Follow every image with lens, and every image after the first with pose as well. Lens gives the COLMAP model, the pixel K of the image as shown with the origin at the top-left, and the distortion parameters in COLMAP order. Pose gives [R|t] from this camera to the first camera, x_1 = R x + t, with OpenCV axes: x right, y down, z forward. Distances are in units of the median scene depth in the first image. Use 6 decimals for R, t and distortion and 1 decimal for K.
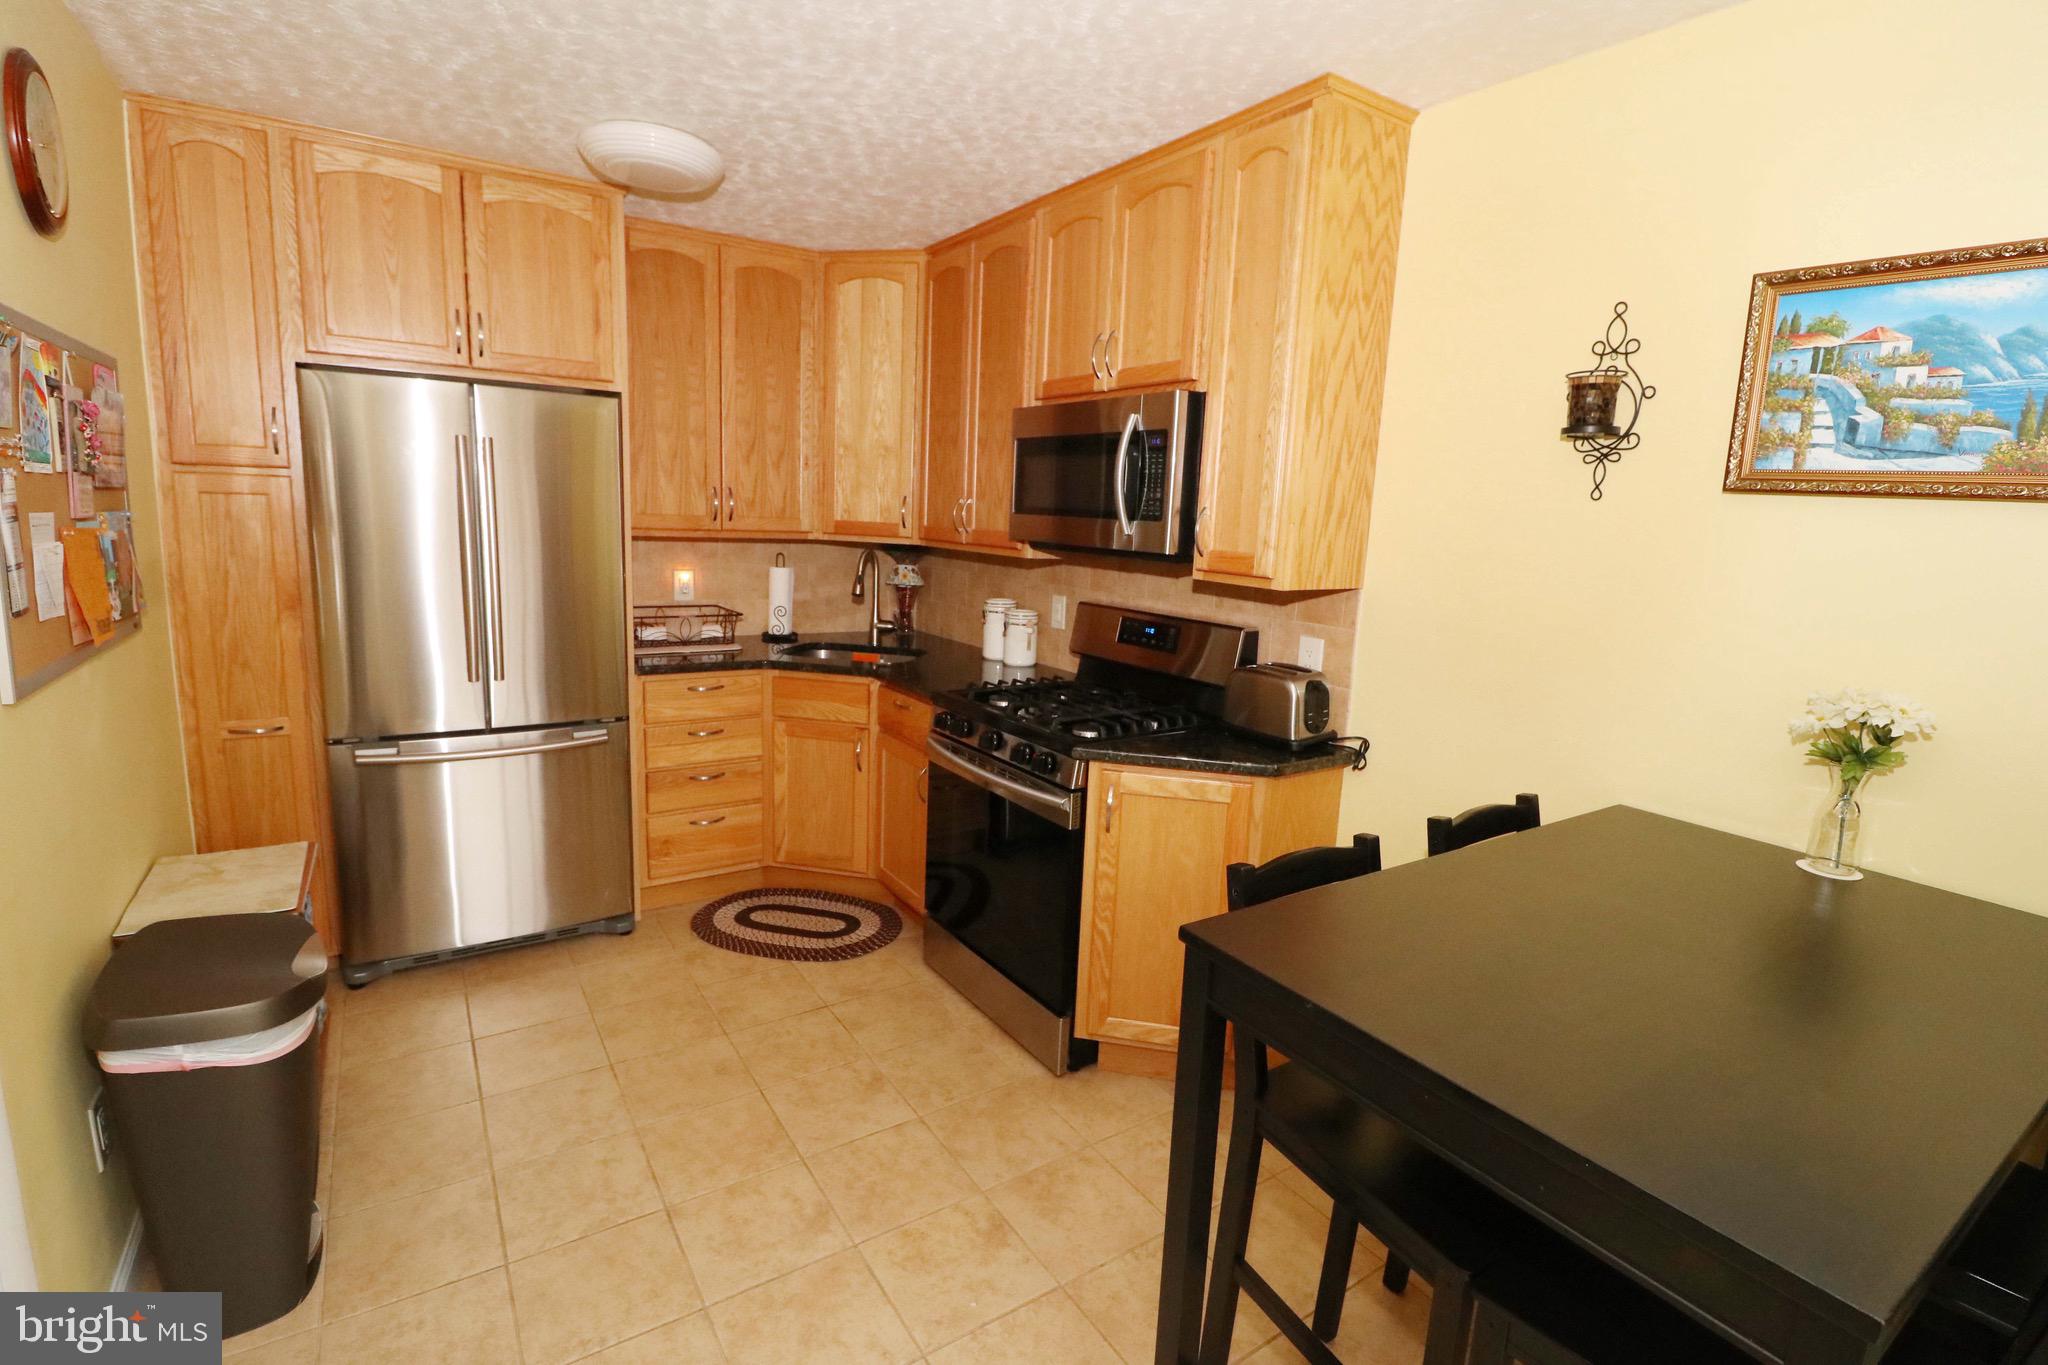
lens RADIAL K [[959.1, 0, 1024.0], [0, 959.1, 682.5], [0, 0, 1]] dist [-0.000382, -0.013824]
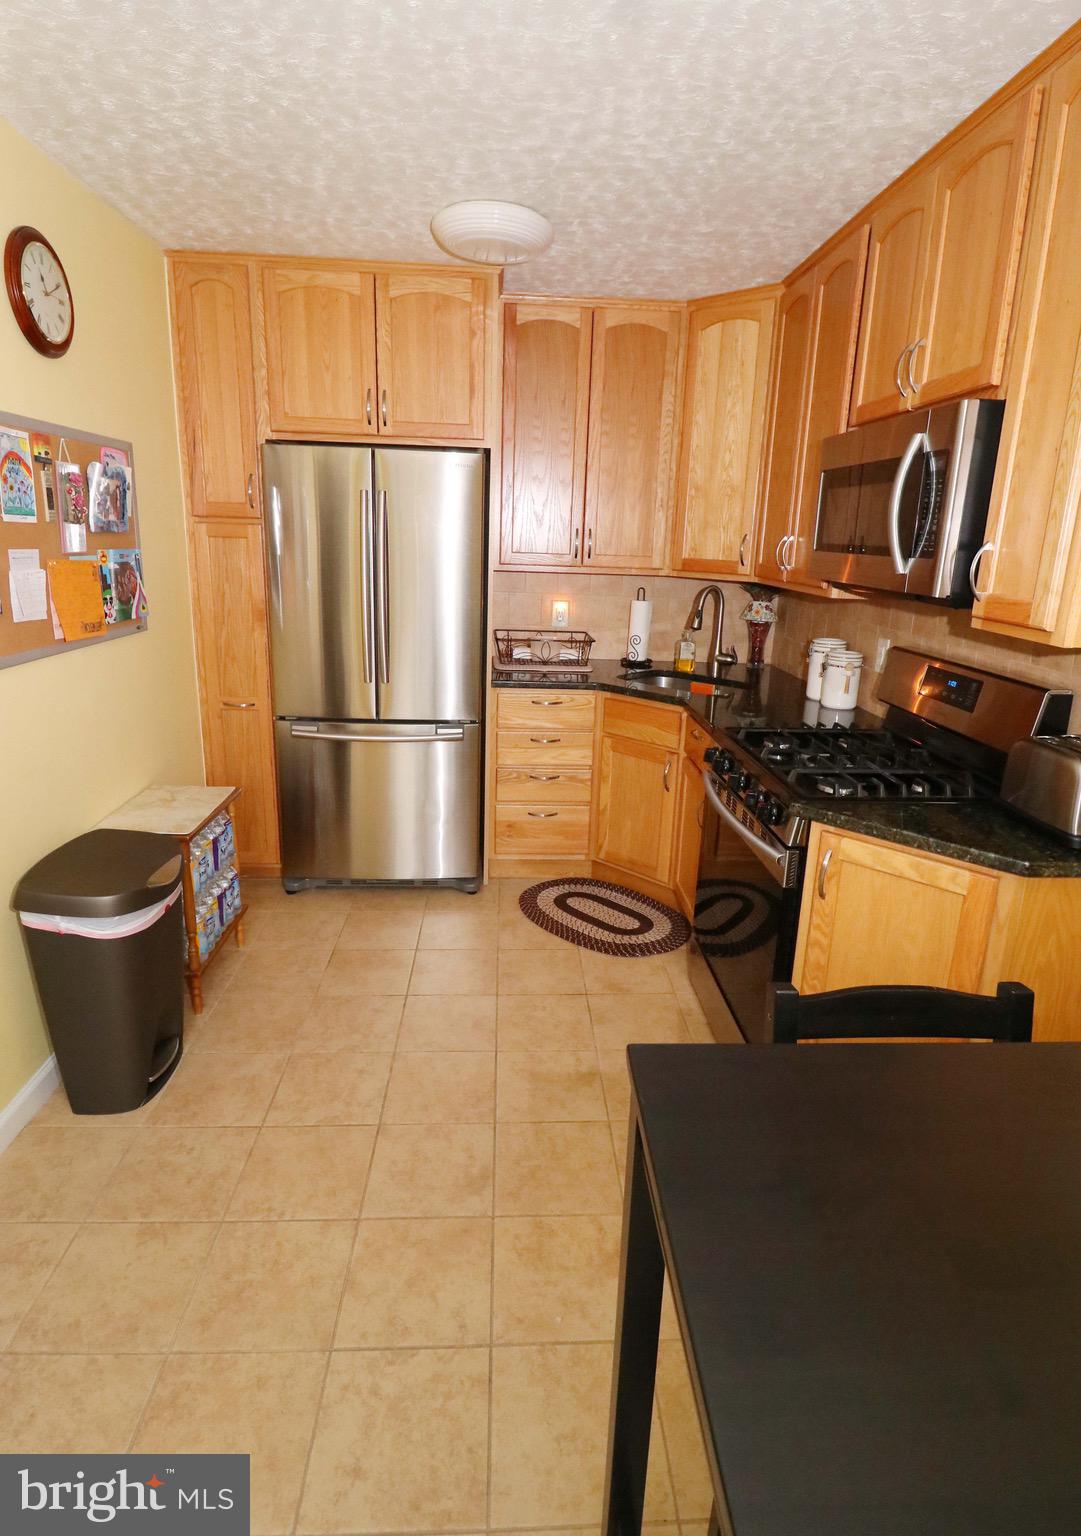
lens RADIAL K [[809.5, 0, 541.1], [0, 809.5, 752.1], [0, 0, 1]] dist [0.002069, -0.014390]
pose [[0.860381, 0.119705, -0.495395, 0.169671], [-0.086795, 0.992241, 0.089018, -0.022946], [0.502207, -0.033591, 0.864095, 0.145491]]
